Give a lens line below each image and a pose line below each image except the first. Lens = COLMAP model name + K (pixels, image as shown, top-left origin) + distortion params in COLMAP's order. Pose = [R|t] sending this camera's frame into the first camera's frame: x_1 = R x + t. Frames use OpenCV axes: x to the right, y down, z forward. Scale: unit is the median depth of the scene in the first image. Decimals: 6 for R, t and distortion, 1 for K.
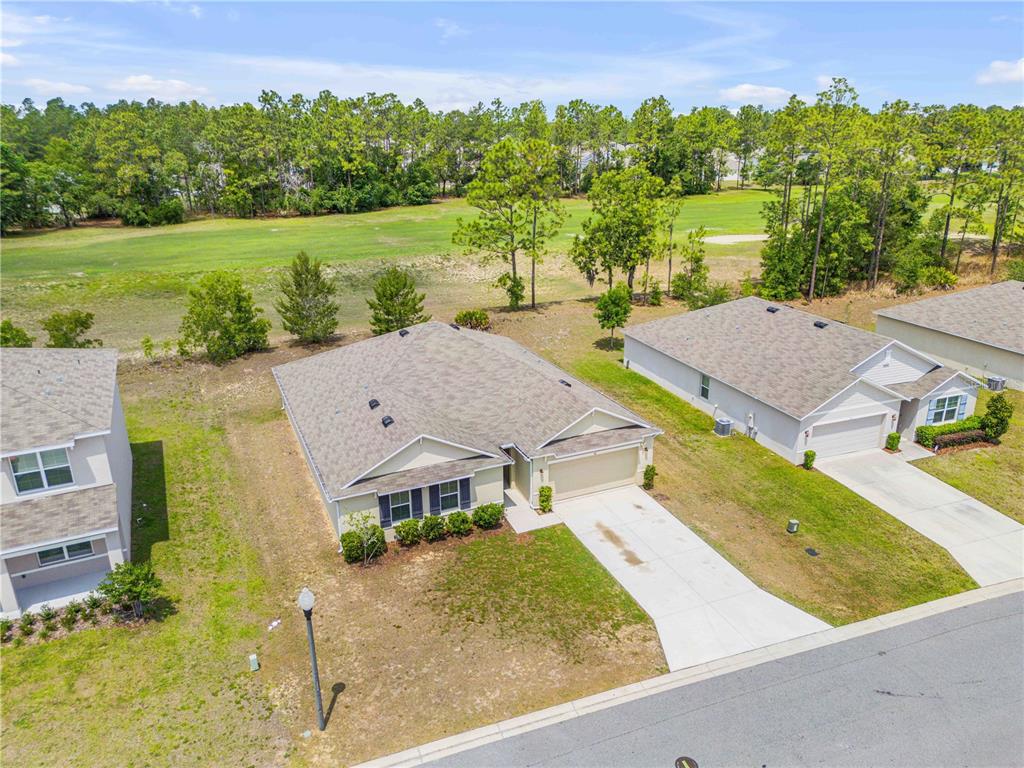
lens RADIAL K [[720.4, 0, 512.0], [0, 720.4, 384.0], [0, 0, 1]] dist [0.085294, -0.096916]
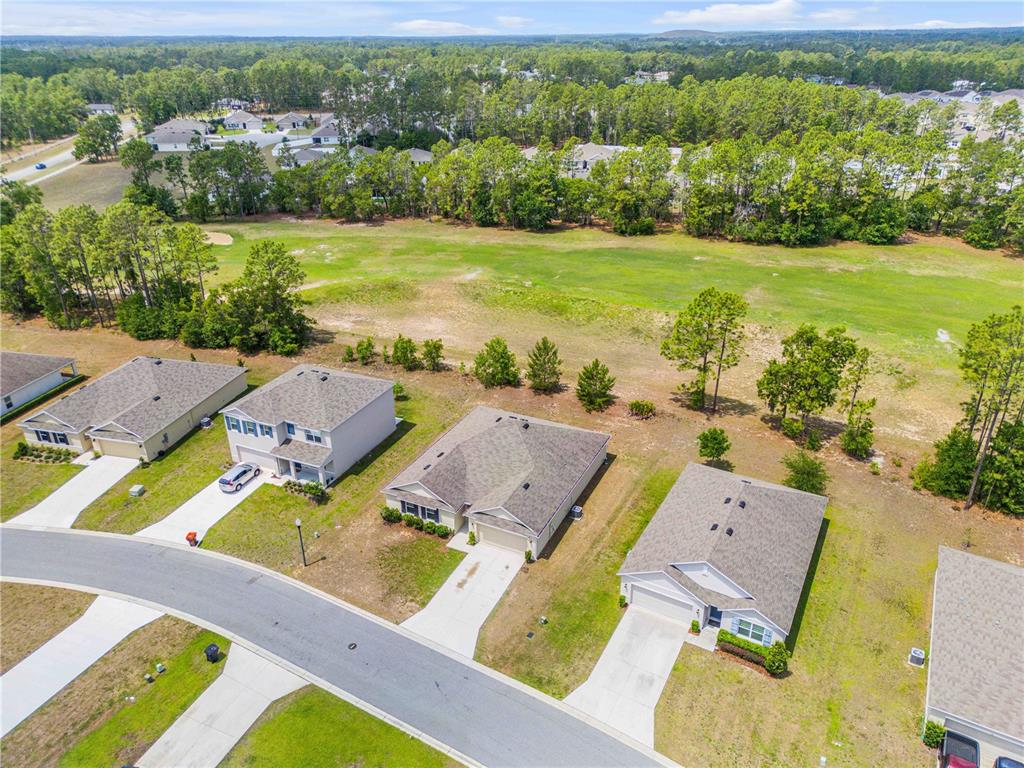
lens RADIAL K [[720.4, 0, 512.0], [0, 720.4, 384.0], [0, 0, 1]] dist [0.085294, -0.096916]
pose [[0.643415, 0.338793, -0.686466, 1.294896], [-0.254610, 0.940392, 0.225471, -0.685964], [0.721935, 0.029710, 0.691323, -0.265014]]
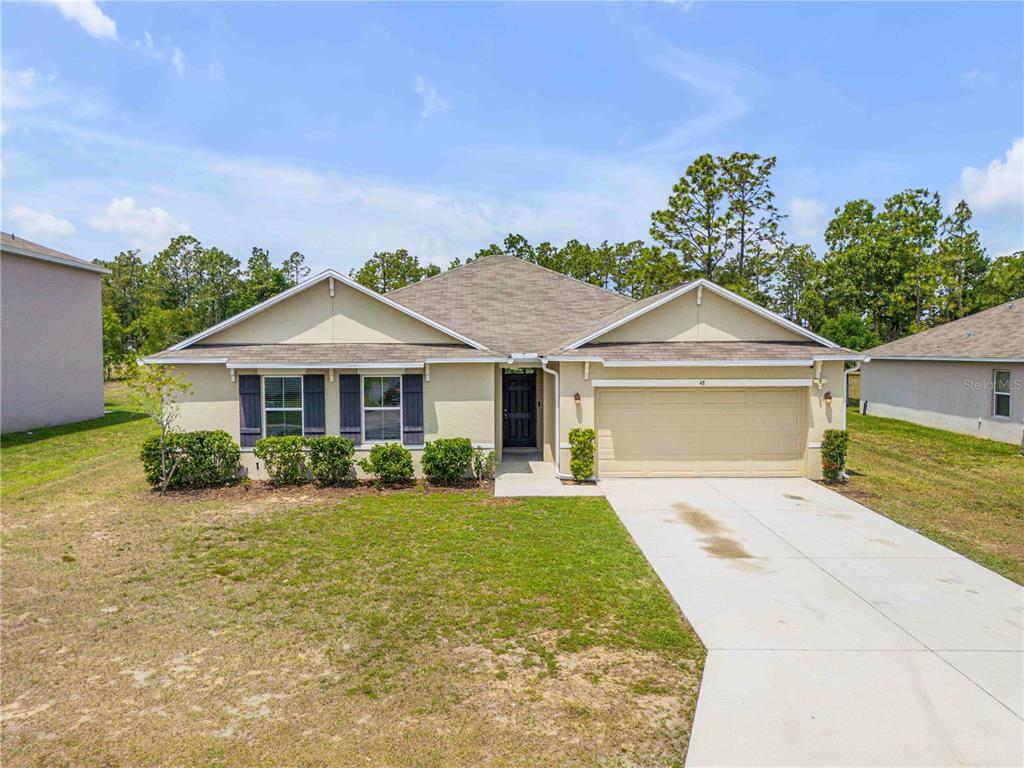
lens RADIAL K [[720.4, 0, 512.0], [0, 720.4, 384.0], [0, 0, 1]] dist [0.085294, -0.096916]
pose [[0.926640, 0.026717, -0.374999, 0.182674], [-0.133709, 0.955674, -0.262314, 0.246169], [0.351369, 0.293211, 0.889138, 0.537862]]
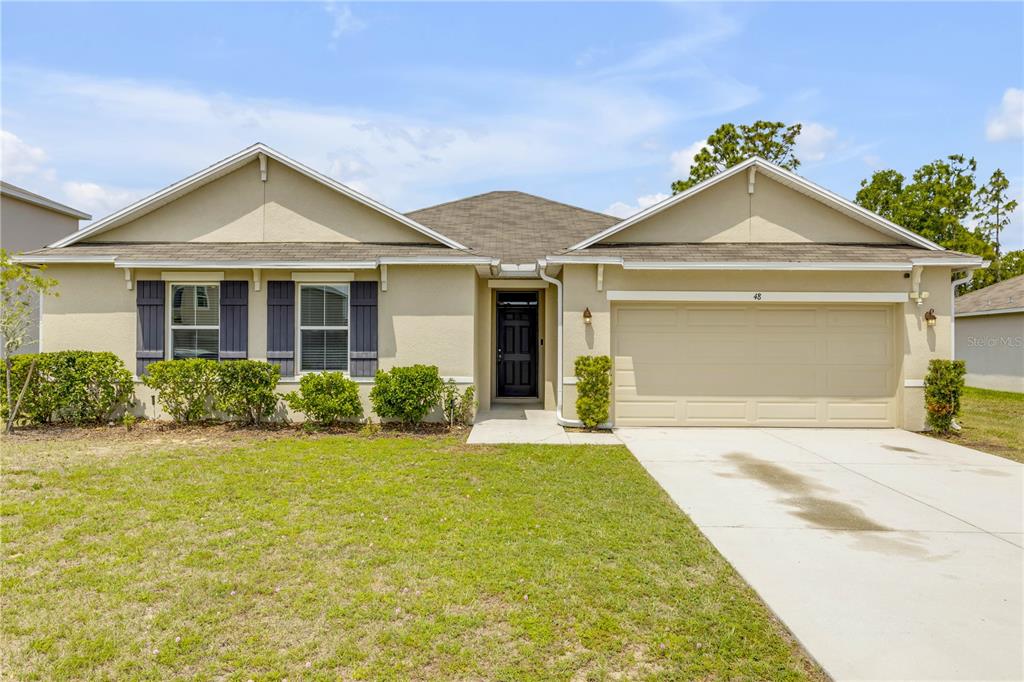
lens RADIAL K [[673.6, 0, 512.0], [0, 673.6, 341.0], [0, 0, 1]] dist [0.001702, 0.002829]
pose [[0.911886, 0.013285, -0.410229, 0.144253], [-0.152965, 0.938474, -0.309627, 0.242620], [0.380876, 0.345095, 0.857813, 0.693770]]
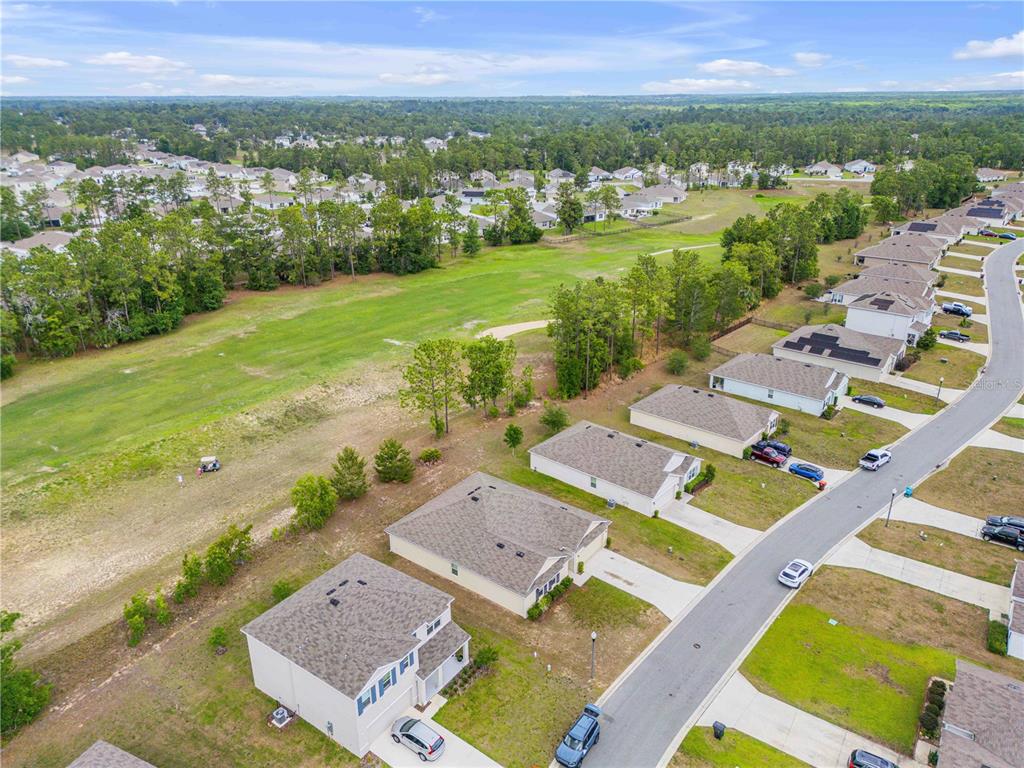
lens RADIAL K [[720.4, 0, 512.0], [0, 720.4, 384.0], [0, 0, 1]] dist [0.085294, -0.096916]
pose [[0.874282, -0.170854, 0.454357, -1.069959], [0.154767, 0.985273, 0.072691, -0.601001], [-0.460085, 0.006767, 0.887849, -0.912501]]
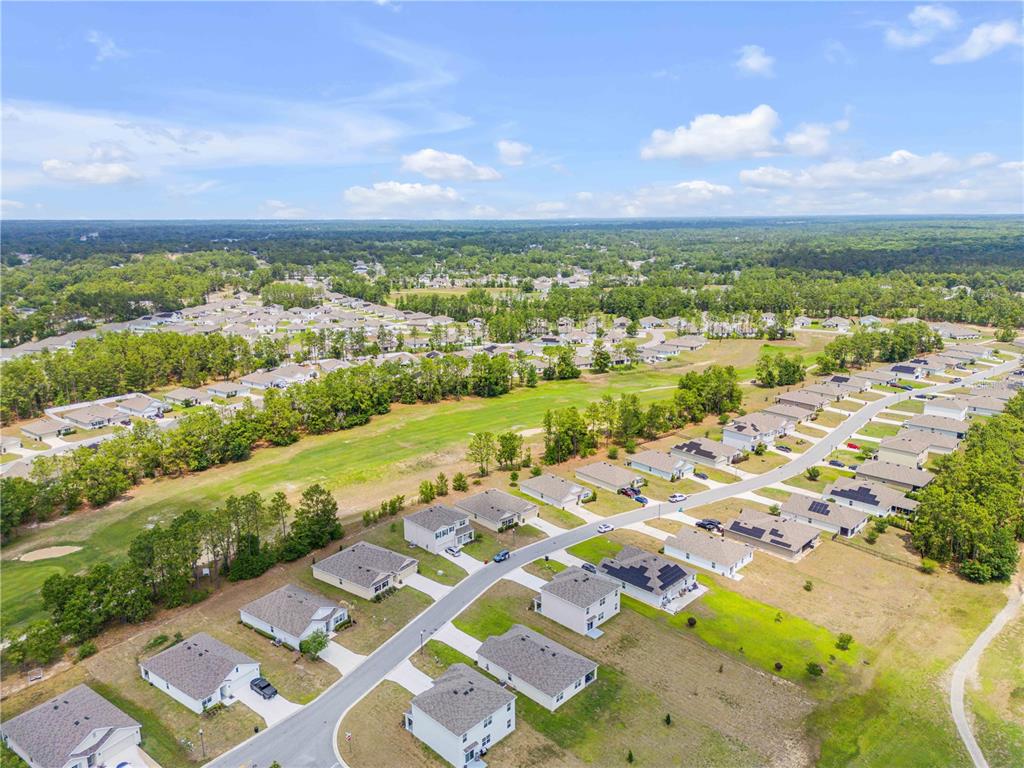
lens RADIAL K [[711.7, 0, 512.0], [0, 711.7, 384.0], [0, 0, 1]] dist [0.165682, -0.092745]
pose [[0.943578, -0.066000, 0.324507, -1.865931], [0.102170, 0.990153, -0.095702, -0.392182], [-0.314995, 0.123457, 0.941030, -4.607140]]
